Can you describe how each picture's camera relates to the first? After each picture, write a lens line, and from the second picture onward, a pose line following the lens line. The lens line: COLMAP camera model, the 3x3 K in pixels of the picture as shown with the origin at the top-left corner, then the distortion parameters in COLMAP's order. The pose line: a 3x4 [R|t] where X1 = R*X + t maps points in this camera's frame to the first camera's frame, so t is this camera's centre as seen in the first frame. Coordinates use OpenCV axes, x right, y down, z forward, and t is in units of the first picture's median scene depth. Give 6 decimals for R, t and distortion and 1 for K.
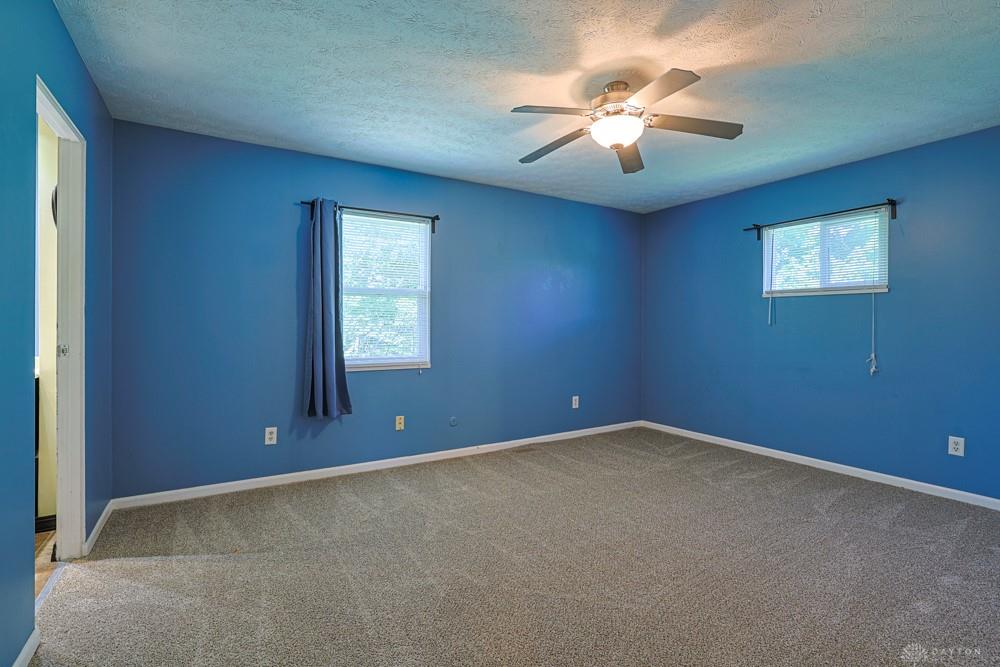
lens RADIAL K [[455.6, 0, 494.6], [0, 455.6, 328.0], [0, 0, 1]] dist [-0.038732, 0.012724]
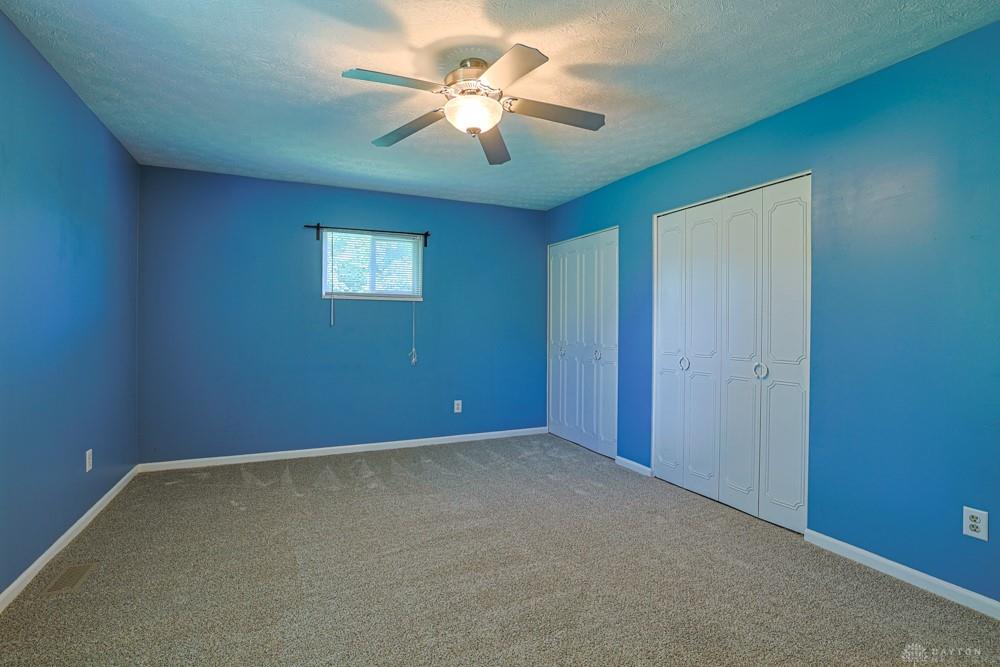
lens RADIAL K [[475.9, 0, 492.4], [0, 475.9, 330.1], [0, 0, 1]] dist [-0.028419, 0.000011]
pose [[0.139361, -0.009868, 0.990192, -0.430642], [0.005210, 0.999944, 0.009232, -0.005784], [-0.990228, 0.003873, 0.139404, 0.529145]]
